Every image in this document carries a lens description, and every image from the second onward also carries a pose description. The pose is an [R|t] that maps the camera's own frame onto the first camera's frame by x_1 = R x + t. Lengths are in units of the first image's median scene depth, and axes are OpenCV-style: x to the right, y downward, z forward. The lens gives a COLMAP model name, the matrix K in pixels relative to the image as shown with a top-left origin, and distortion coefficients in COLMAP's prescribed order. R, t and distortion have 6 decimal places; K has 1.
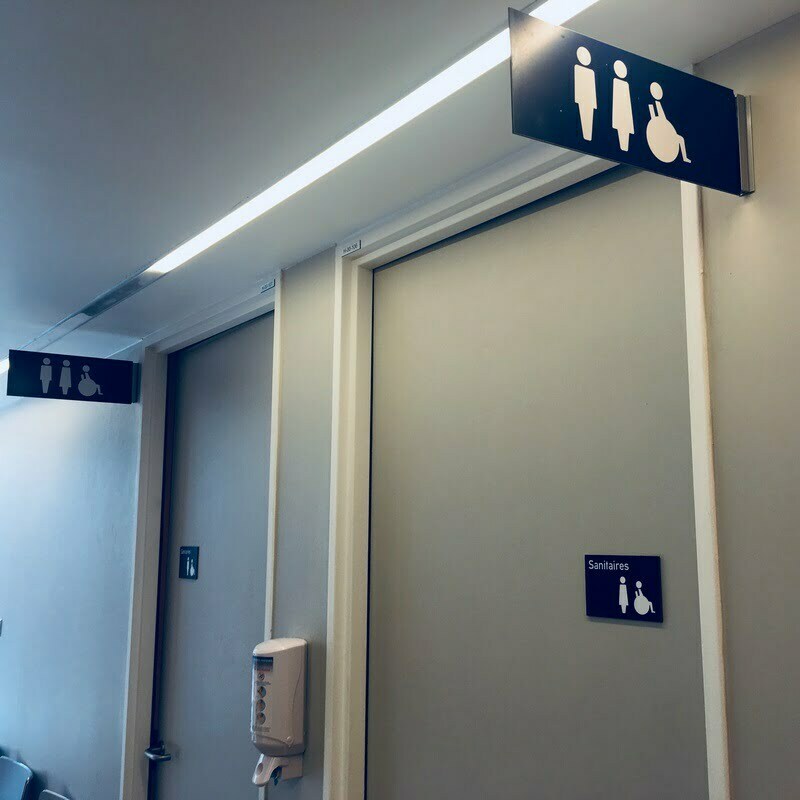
lens RADIAL K [[912.1, 0, 400.0], [0, 912.1, 400.0], [0, 0, 1]] dist [0.047800, 0.003868]
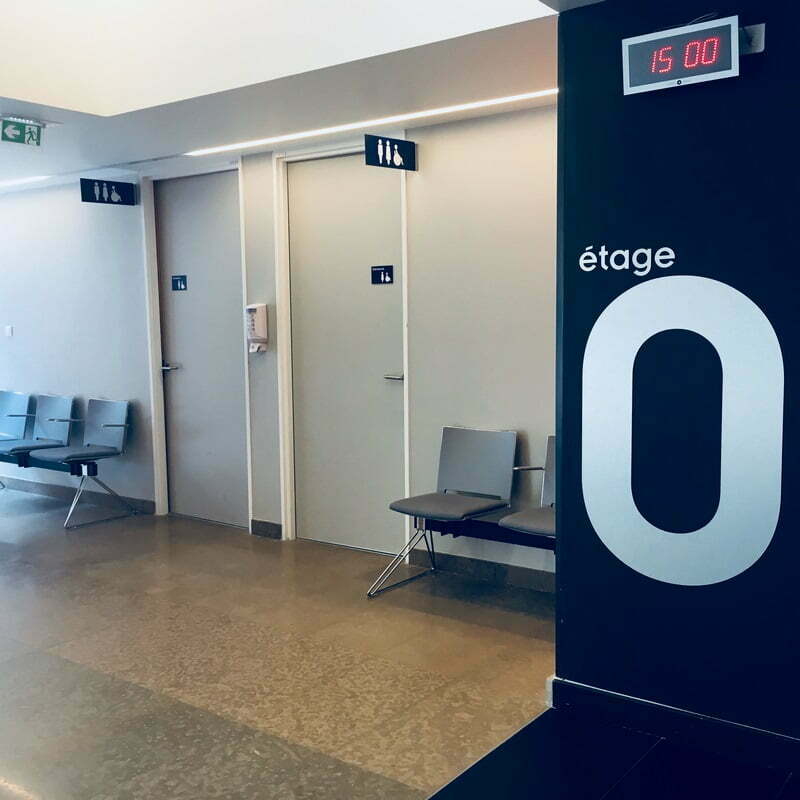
lens RADIAL K [[912.1, 0, 400.0], [0, 912.1, 400.0], [0, 0, 1]] dist [0.047800, 0.003868]
pose [[0.952710, -0.046095, 0.300364, -0.569841], [-0.029457, 0.969765, 0.242255, -0.136289], [-0.302450, -0.239646, 0.922548, -1.763416]]
